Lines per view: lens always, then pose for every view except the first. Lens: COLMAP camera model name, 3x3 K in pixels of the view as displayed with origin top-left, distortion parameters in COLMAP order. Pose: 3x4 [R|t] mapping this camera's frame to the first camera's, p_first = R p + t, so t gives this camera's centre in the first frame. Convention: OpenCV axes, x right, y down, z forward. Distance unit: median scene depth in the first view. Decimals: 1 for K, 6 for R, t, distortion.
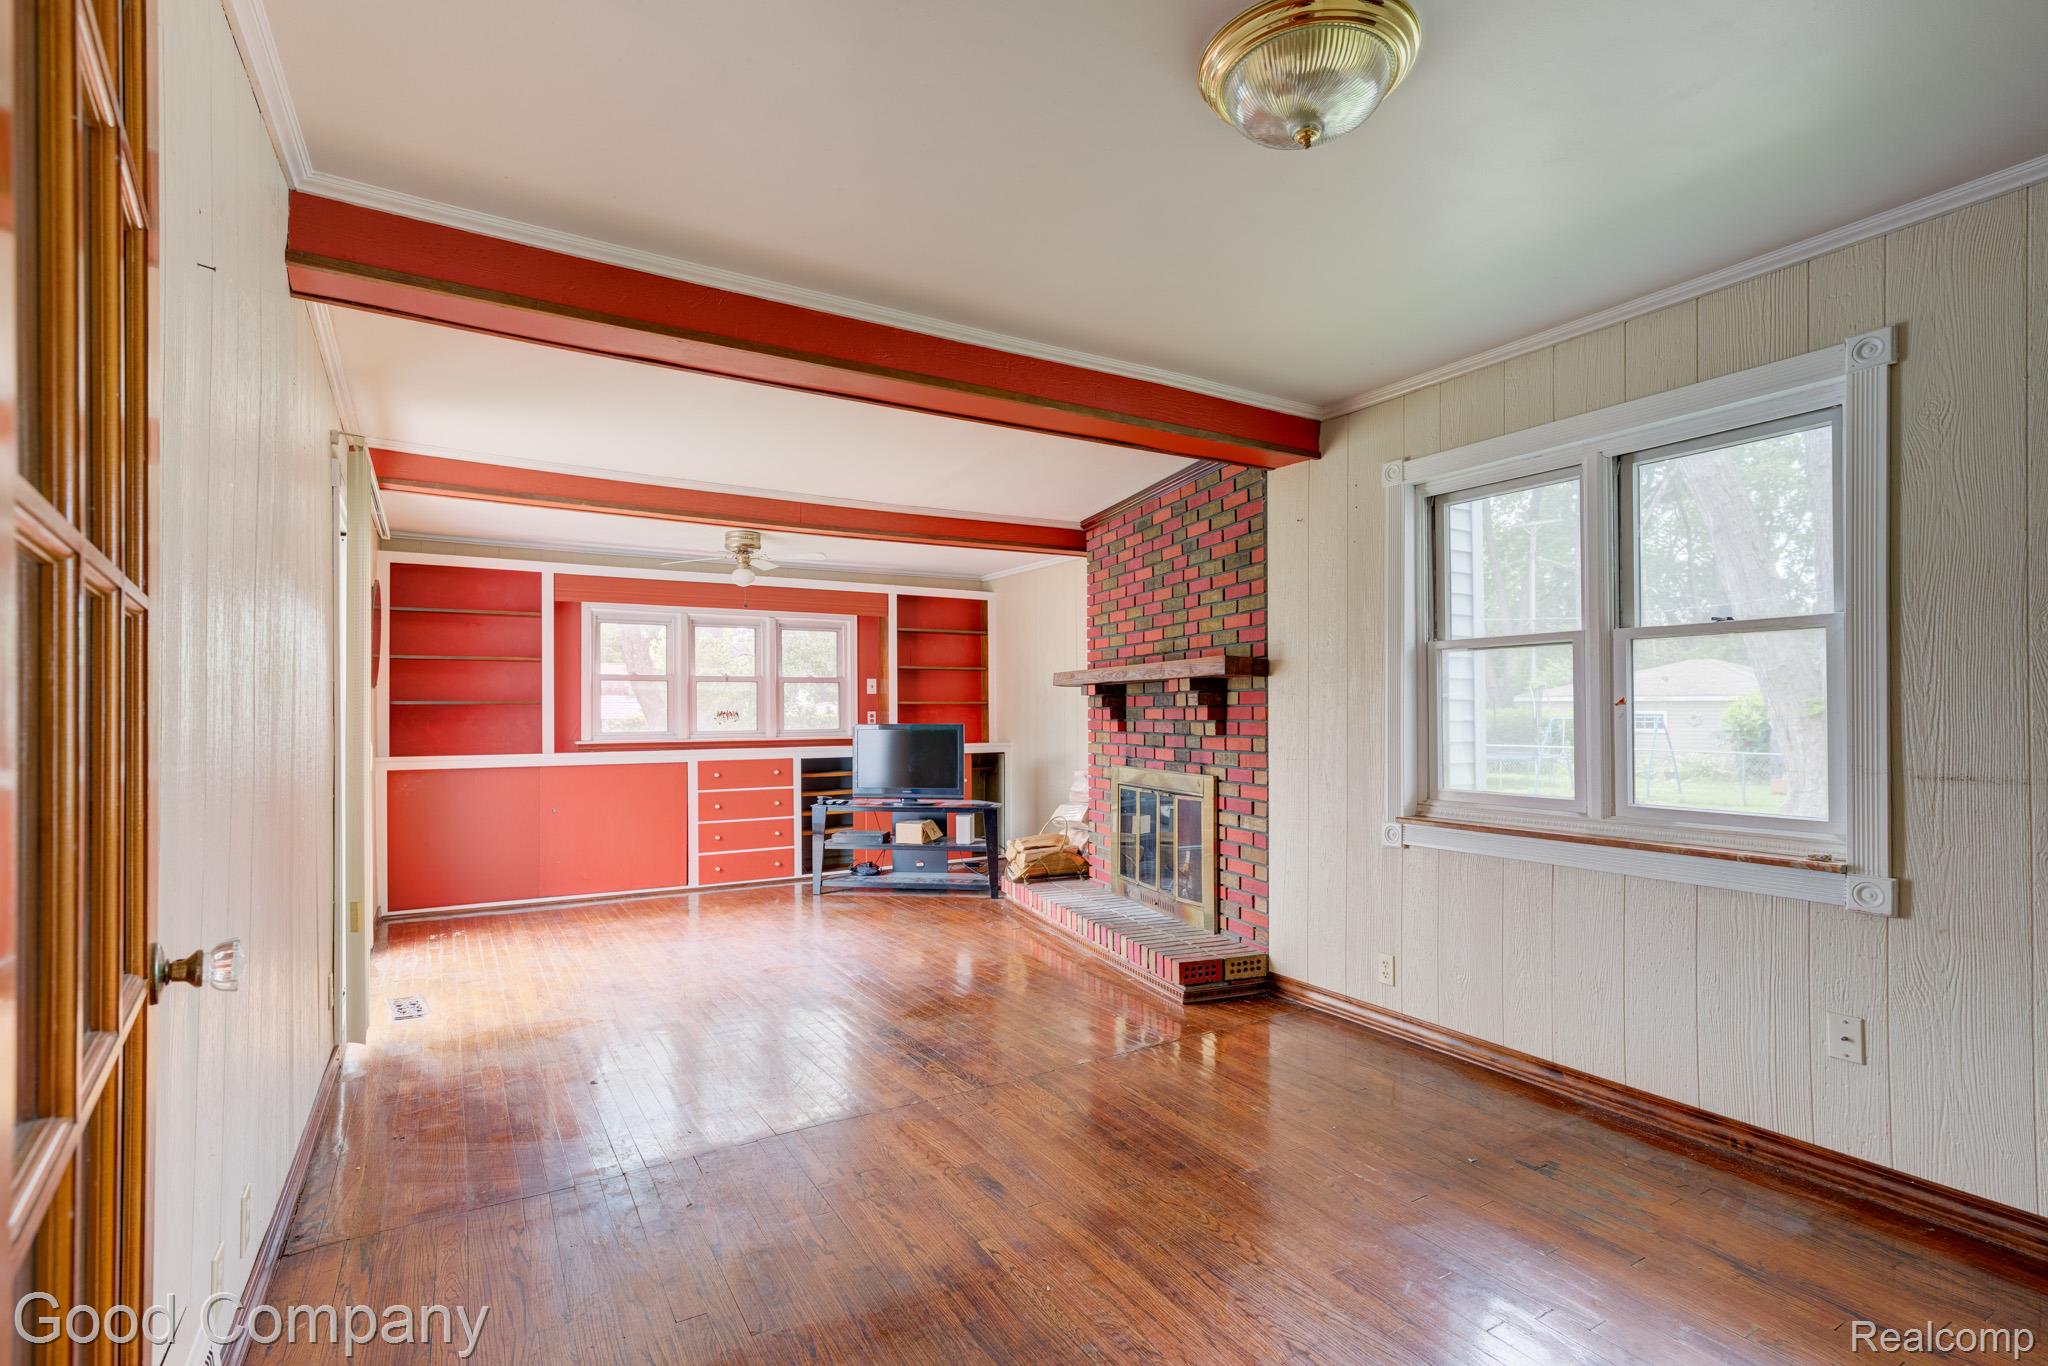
lens RADIAL K [[945.7, 0, 1013.2], [0, 945.7, 712.0], [0, 0, 1]] dist [-0.006811, 0.010810]
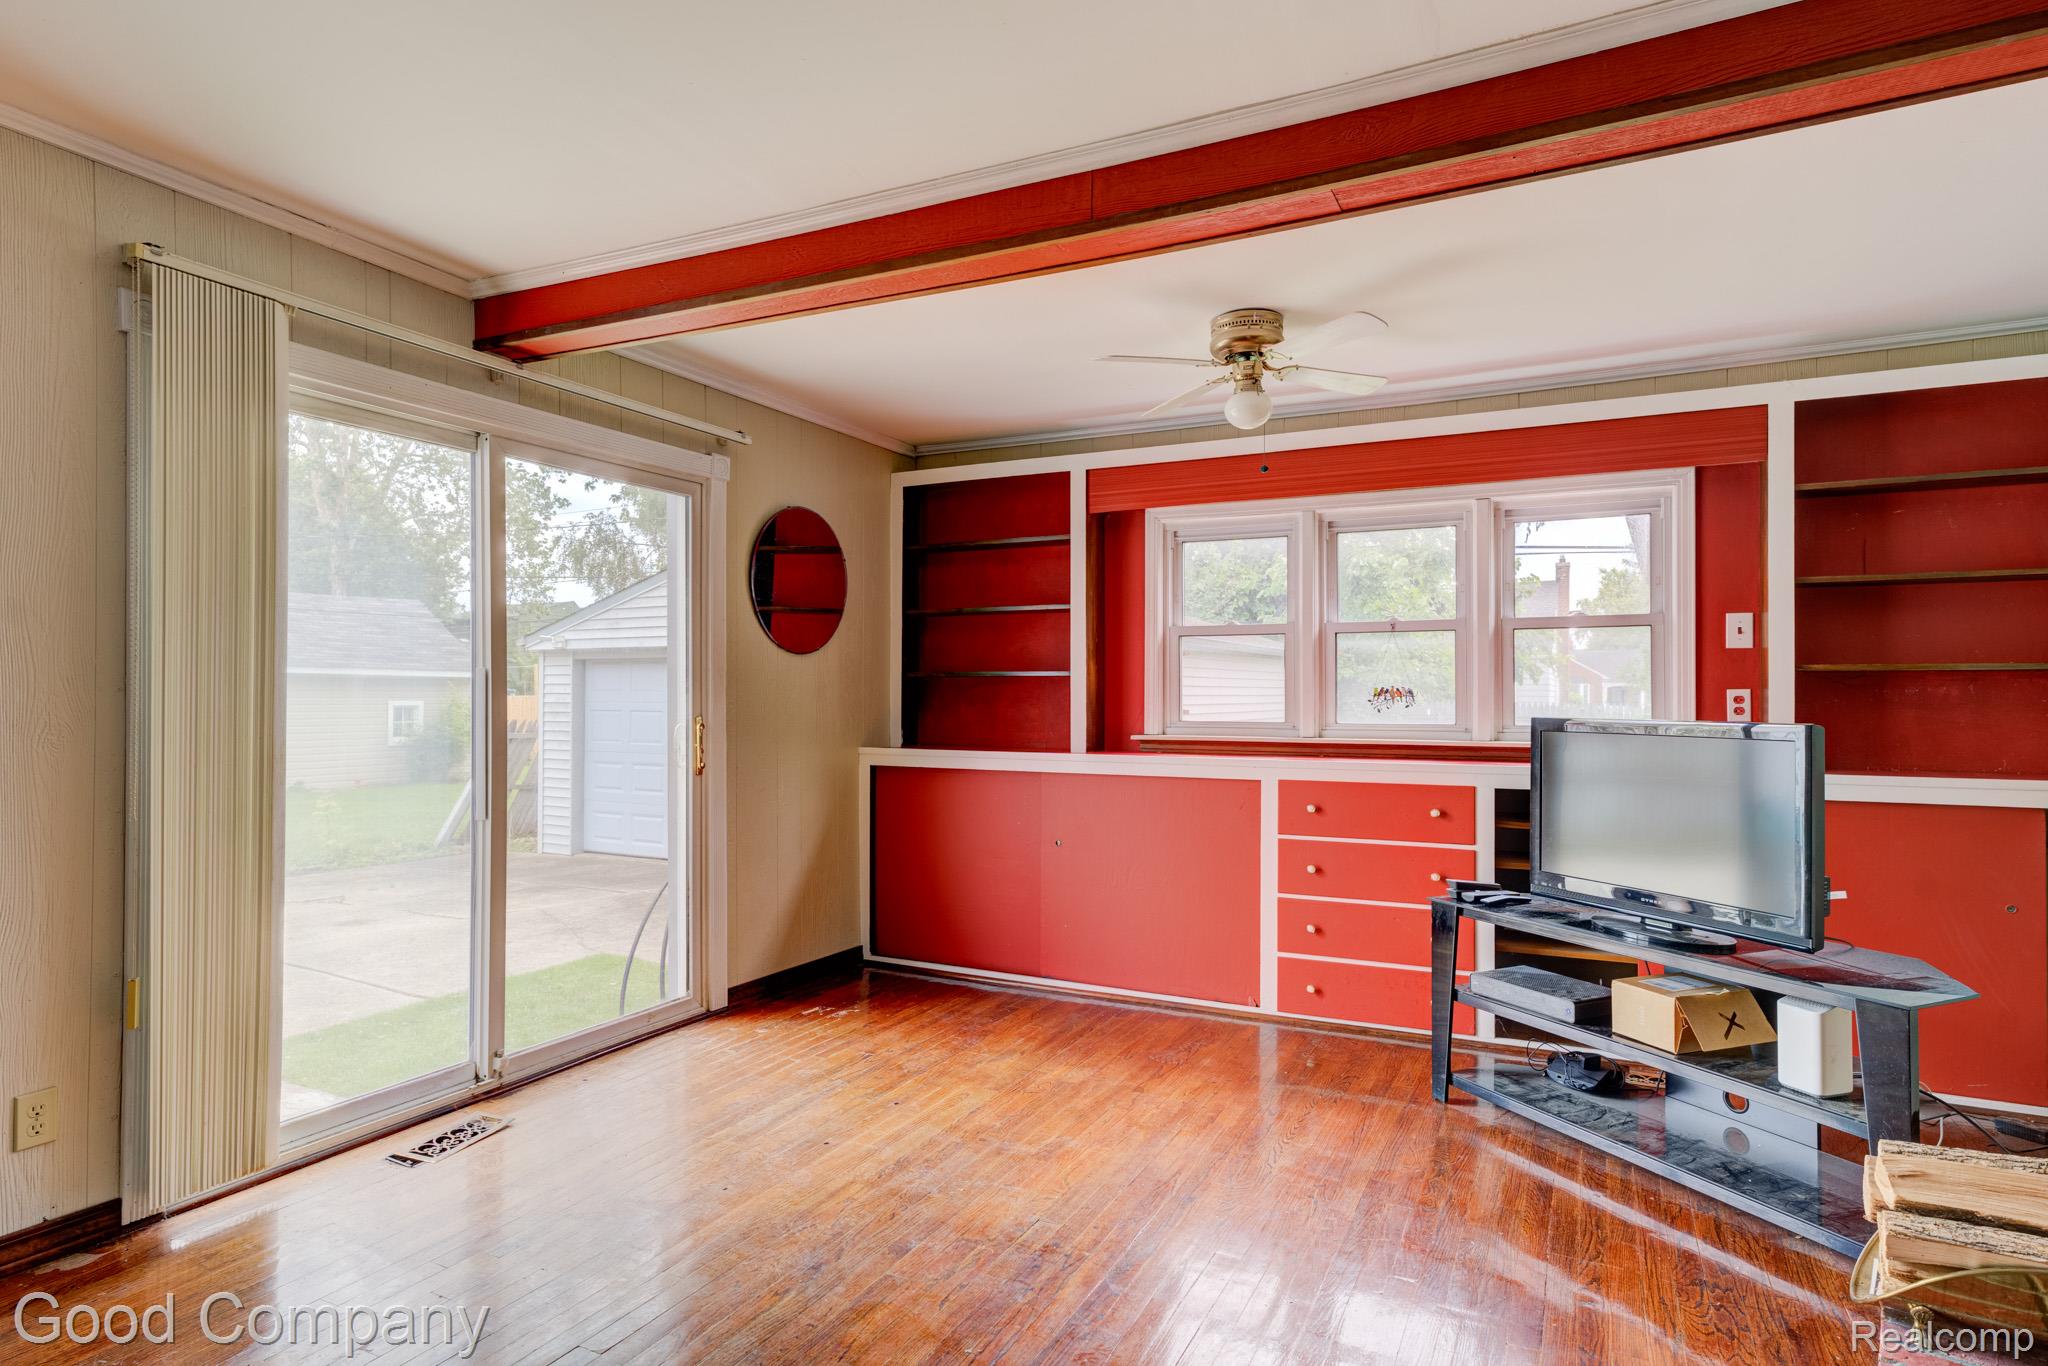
lens RADIAL K [[1128.1, 0, 974.5], [0, 1128.1, 701.0], [0, 0, 1]] dist [-0.007229, 0.006656]
pose [[0.532011, 0.011850, -0.846655, 0.129804], [-0.003870, 0.999926, 0.011563, 0.000374], [0.846729, -0.002875, 0.532017, 0.568681]]
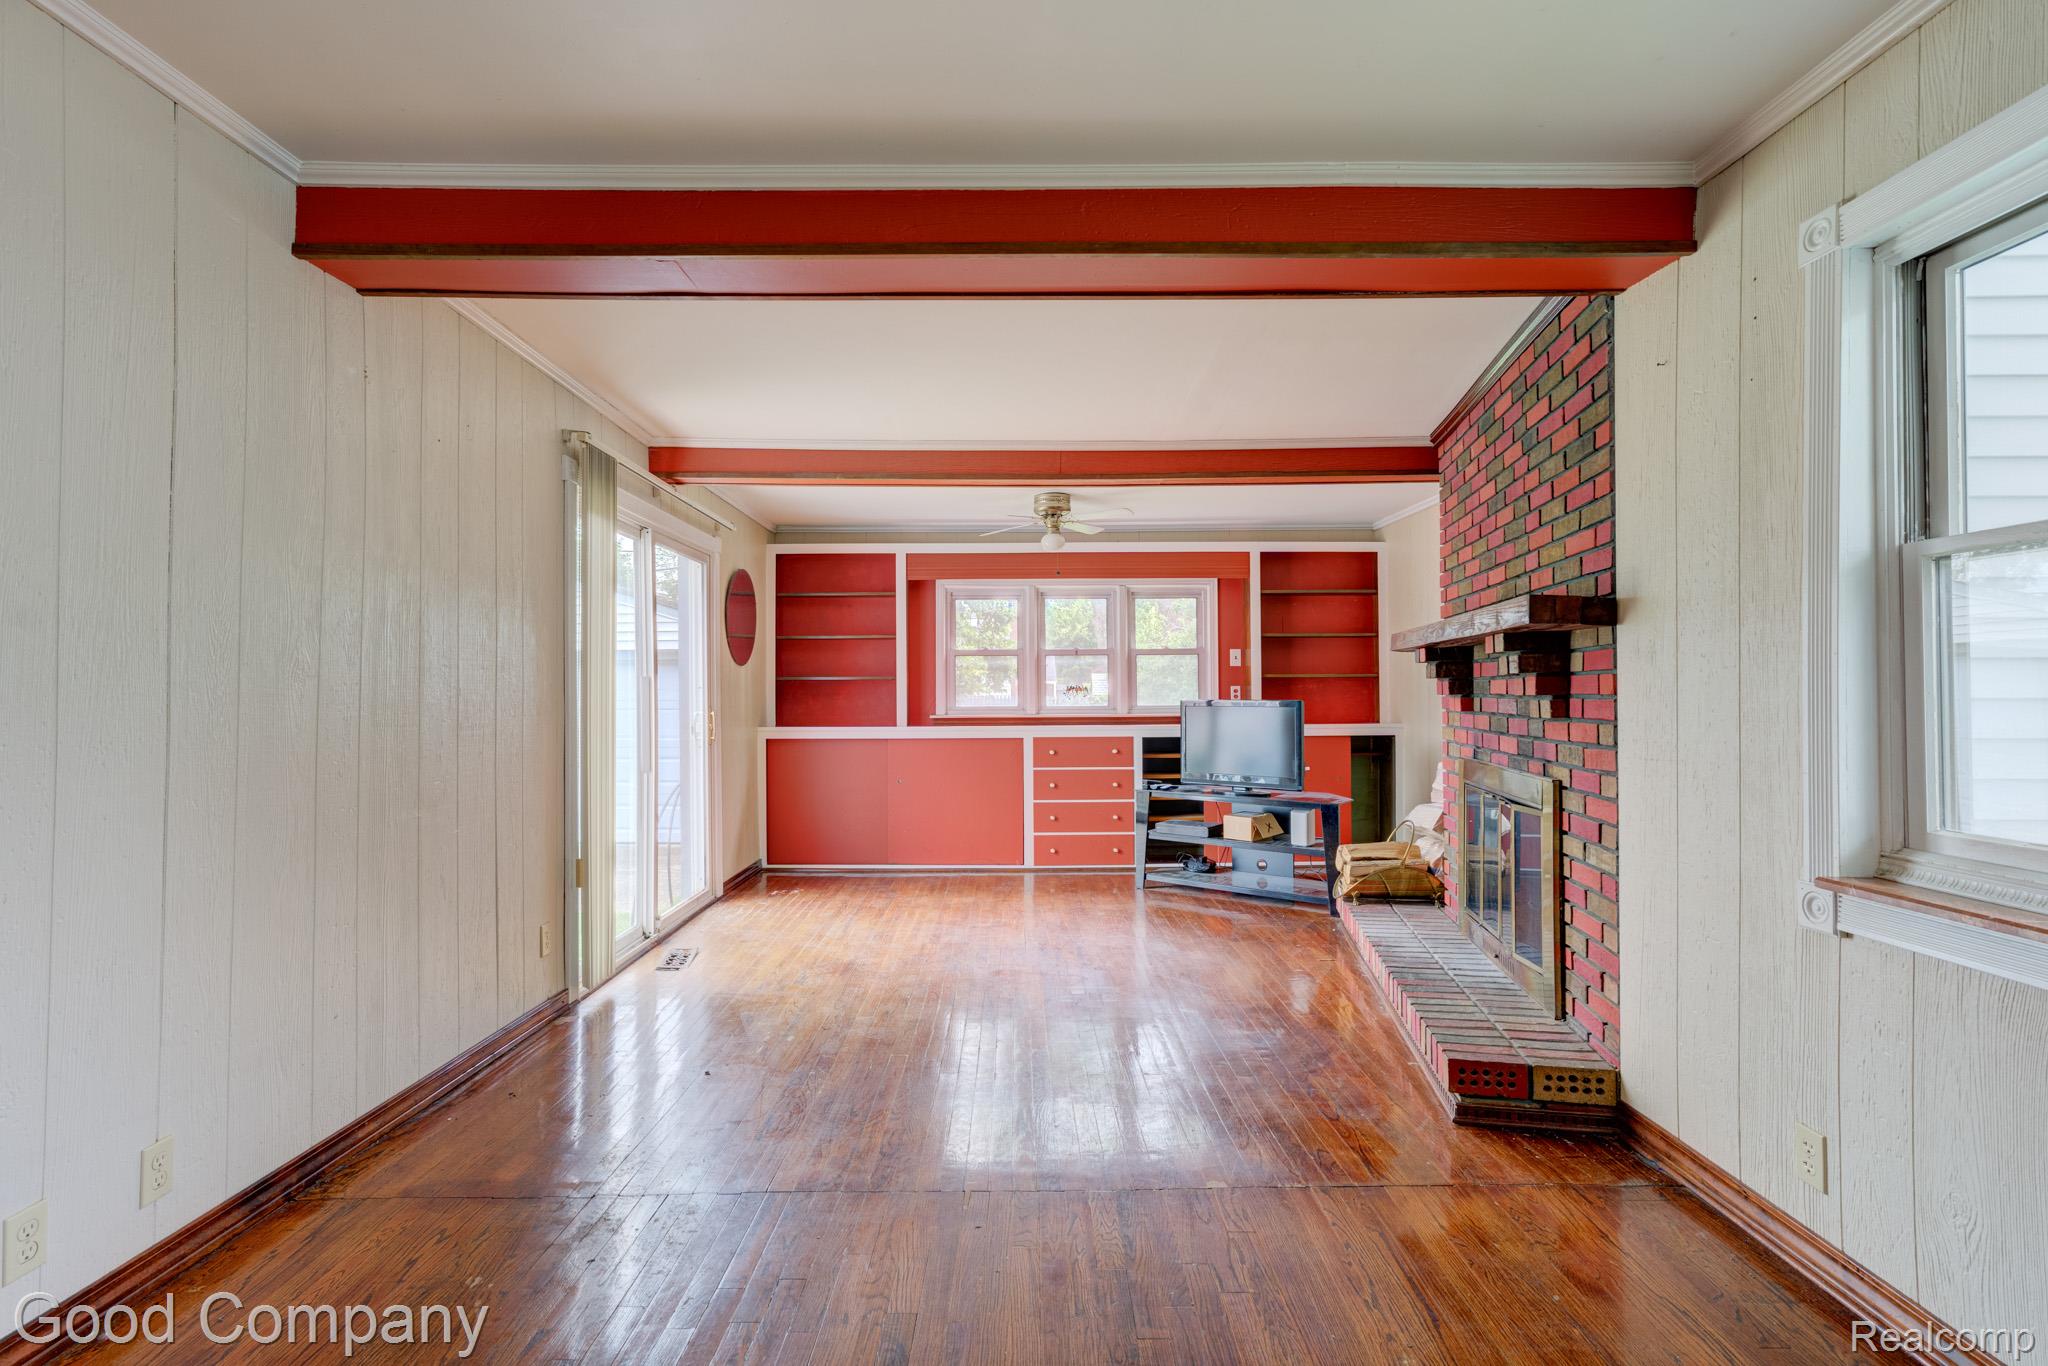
lens RADIAL K [[945.7, 0, 1009.7], [0, 945.7, 685.2], [0, 0, 1]] dist [-0.006811, 0.010810]
pose [[0.865583, -0.002781, -0.500758, 0.146631], [0.001160, 0.999993, -0.003547, 0.002245], [0.500765, 0.002490, 0.865580, 0.162686]]
